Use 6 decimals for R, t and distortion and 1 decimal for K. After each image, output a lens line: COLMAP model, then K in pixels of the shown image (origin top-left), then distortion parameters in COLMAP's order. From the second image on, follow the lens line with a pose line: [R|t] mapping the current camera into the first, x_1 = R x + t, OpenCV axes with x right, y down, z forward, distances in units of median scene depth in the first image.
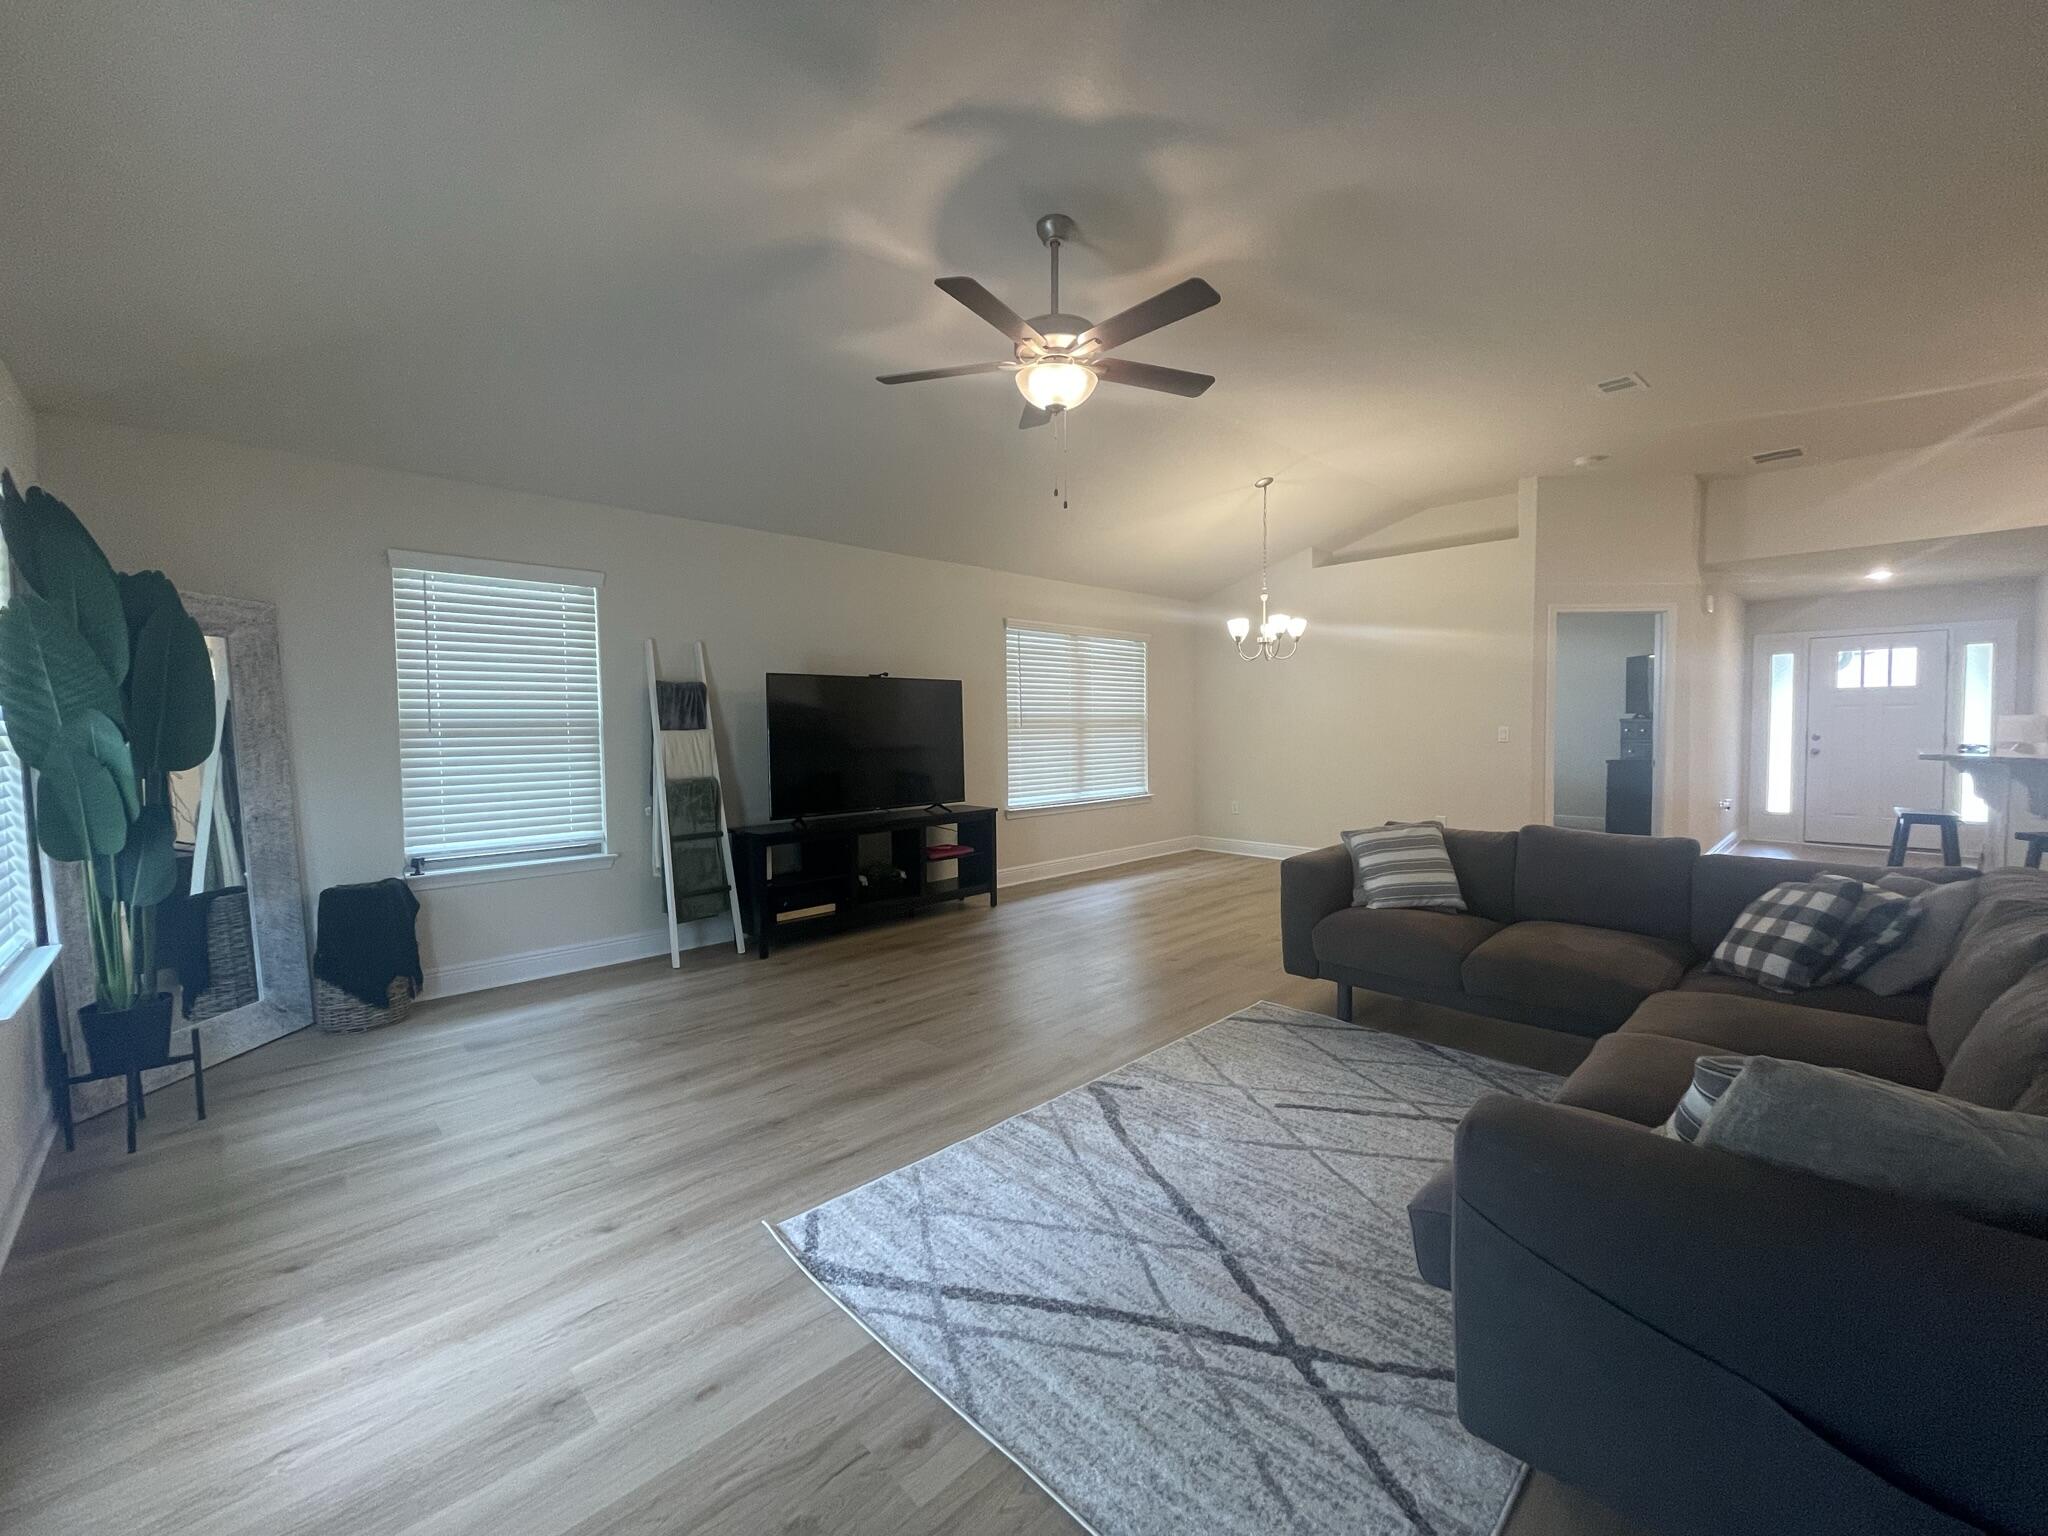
lens RADIAL K [[816.4, 0, 1024.0], [0, 816.4, 768.0], [0, 0, 1]] dist [0.000510, 0.000177]
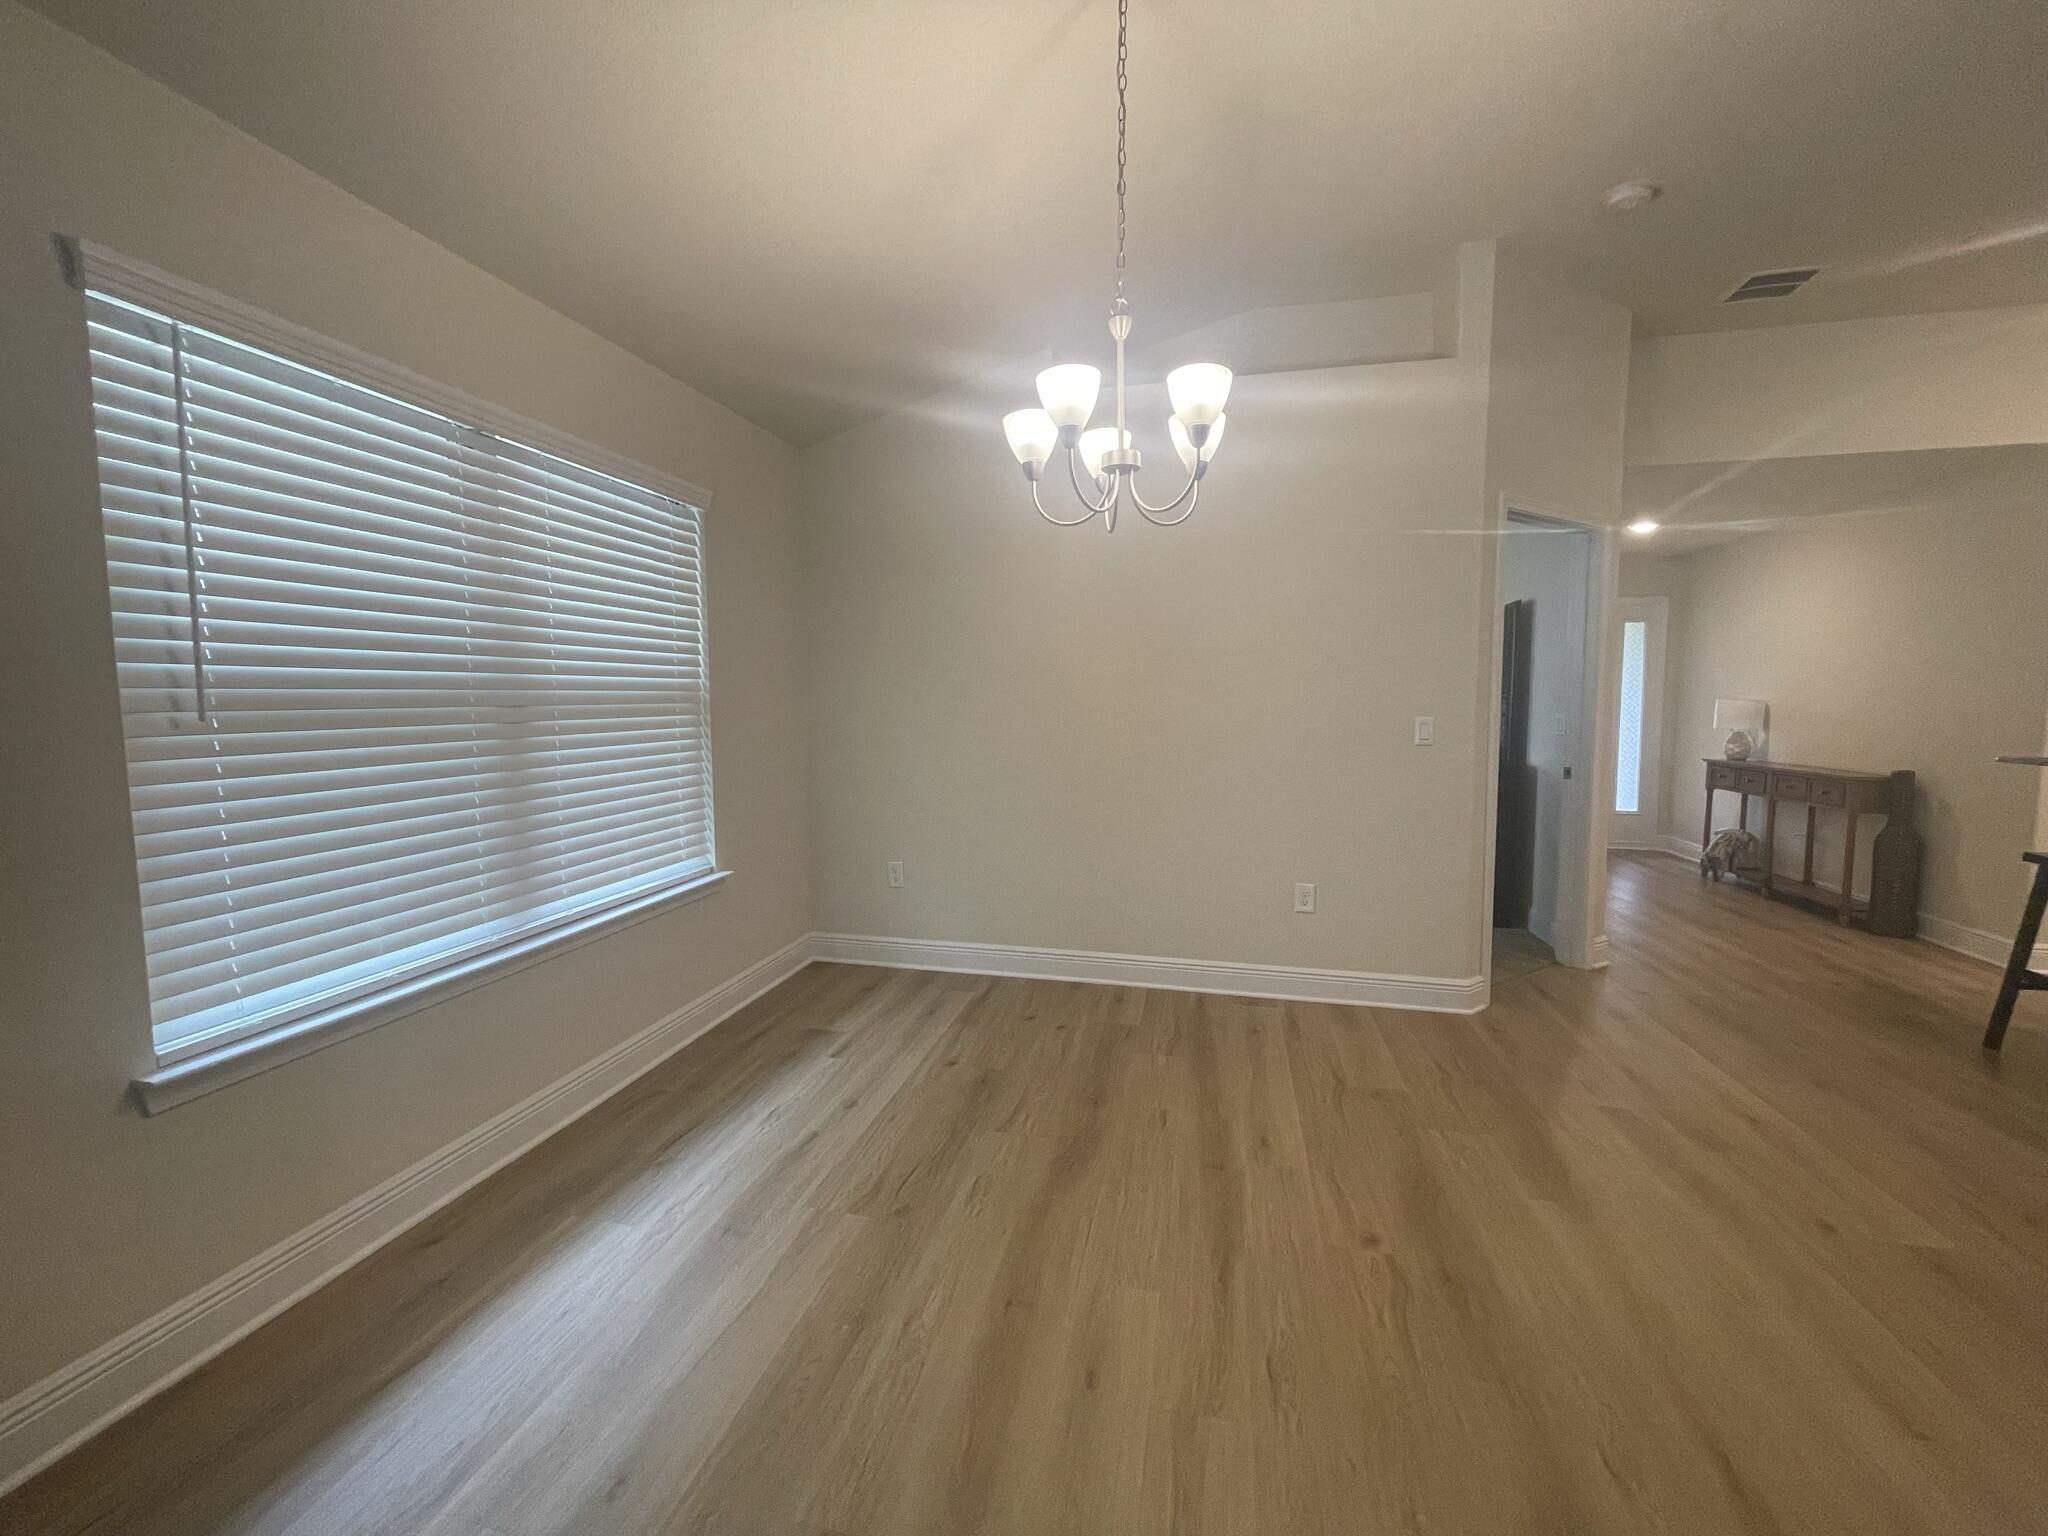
lens RADIAL K [[816.4, 0, 1024.0], [0, 816.4, 768.0], [0, 0, 1]] dist [0.000510, 0.000177]
pose [[0.839647, -0.039896, 0.541665, 0.064166], [0.022763, 0.999007, 0.038297, -0.038009], [-0.542655, -0.019826, 0.839721, 0.611296]]
